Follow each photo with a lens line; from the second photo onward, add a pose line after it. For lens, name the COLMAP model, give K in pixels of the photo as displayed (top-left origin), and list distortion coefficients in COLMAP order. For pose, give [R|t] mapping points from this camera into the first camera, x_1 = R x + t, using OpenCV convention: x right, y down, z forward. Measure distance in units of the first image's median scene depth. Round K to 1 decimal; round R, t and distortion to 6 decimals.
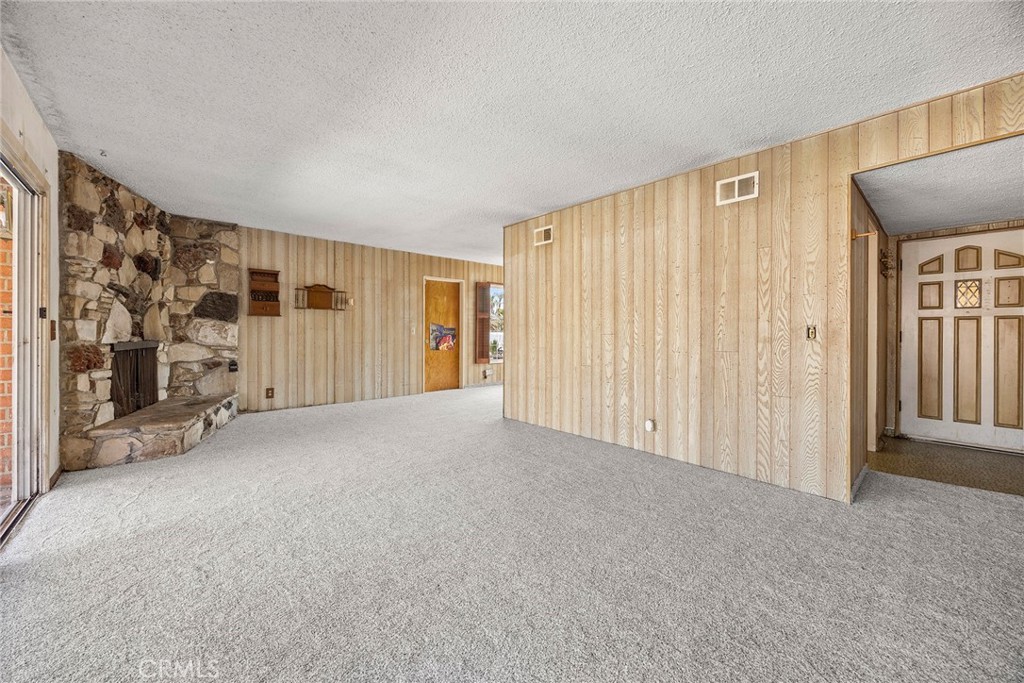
lens RADIAL K [[393.5, 0, 518.1], [0, 393.5, 333.2], [0, 0, 1]] dist [-0.001661, 0.001553]
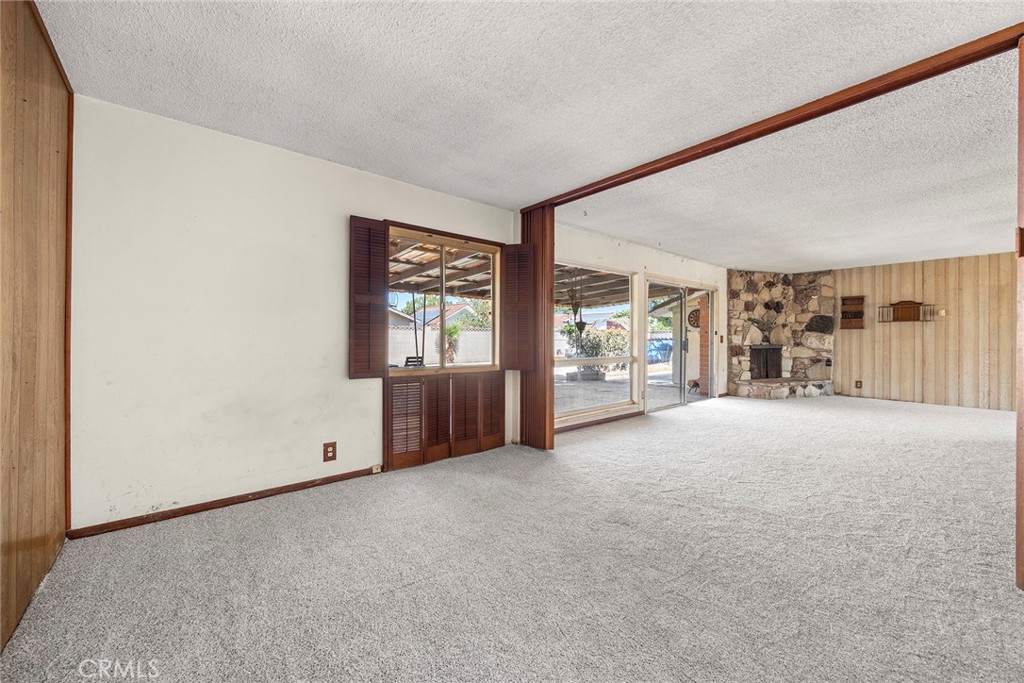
lens RADIAL K [[393.5, 0, 508.3], [0, 393.5, 337.2], [0, 0, 1]] dist [-0.001661, 0.001553]
pose [[-0.052213, -0.004645, -0.998625, 0.996438], [-0.006476, 0.999970, -0.004313, -0.000231], [0.998615, 0.006242, -0.052241, -0.195235]]
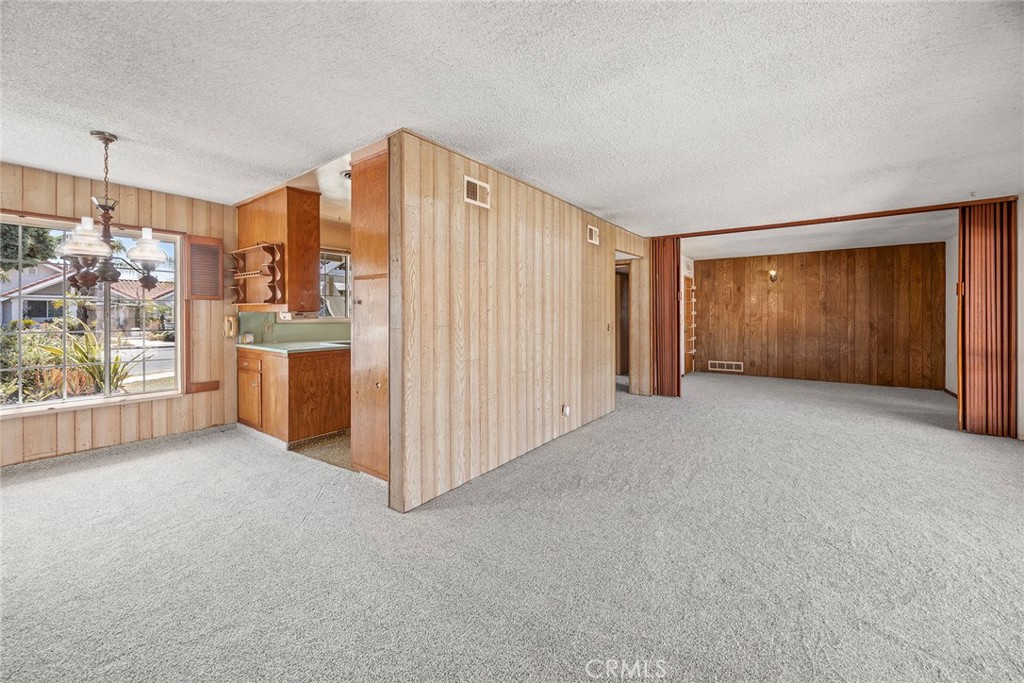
lens RADIAL K [[393.5, 0, 500.3], [0, 393.5, 317.7], [0, 0, 1]] dist [-0.001661, 0.001553]
pose [[-0.159768, -0.009517, 0.987109, -0.639044], [0.003335, 0.999943, 0.010180, -0.043432], [-0.987149, 0.004918, -0.159727, 1.129606]]
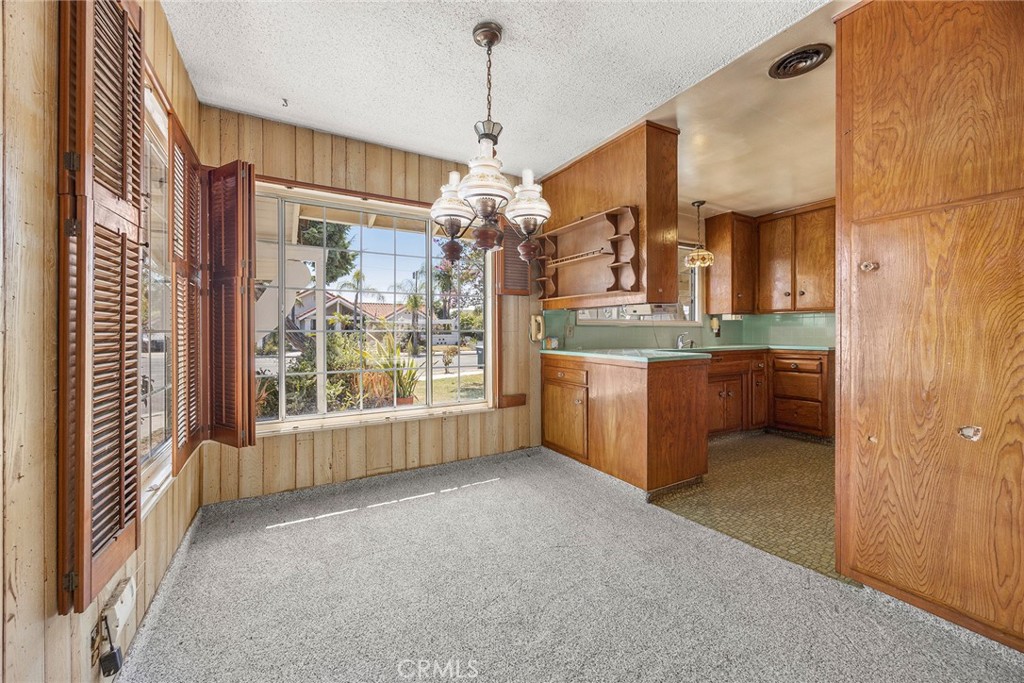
lens RADIAL K [[393.5, 0, 514.9], [0, 393.5, 332.3], [0, 0, 1]] dist [-0.001661, 0.001553]
pose [[0.230418, -0.004962, 0.973079, -0.344243], [0.006934, 0.999970, 0.003458, -0.007130], [-0.973067, 0.005951, 0.230445, 1.505098]]
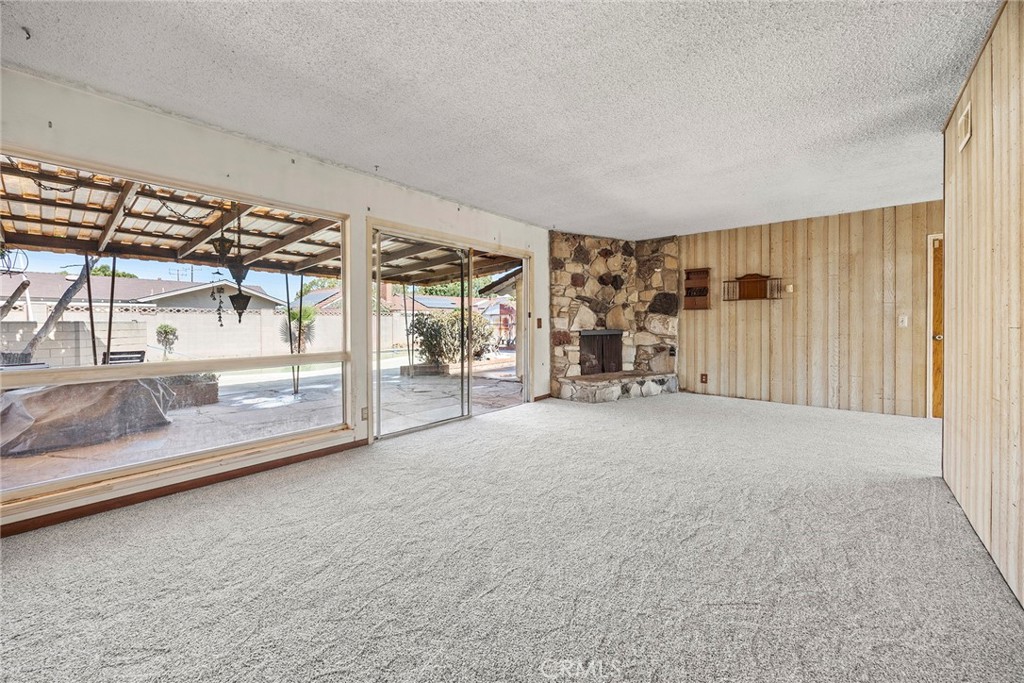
lens RADIAL K [[393.5, 0, 499.7], [0, 393.5, 325.9], [0, 0, 1]] dist [-0.001661, 0.001553]
pose [[0.105891, 0.002396, -0.994375, 0.505511], [0.000234, 0.999997, 0.002434, 0.000732], [0.994378, -0.000491, 0.105890, 0.374945]]
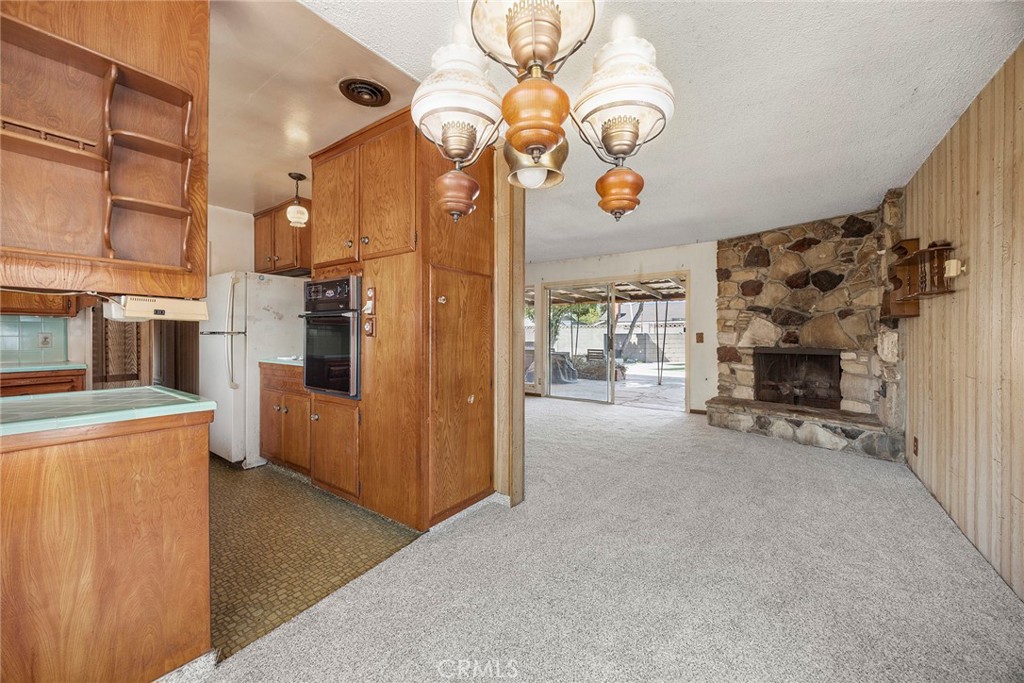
lens RADIAL K [[393.5, 0, 510.4], [0, 393.5, 335.5], [0, 0, 1]] dist [-0.001661, 0.001553]
pose [[-0.983495, -0.001523, -0.180927, 0.091697], [-0.003153, 0.999957, 0.008726, -0.021800], [0.180906, 0.009152, -0.983458, 1.801411]]
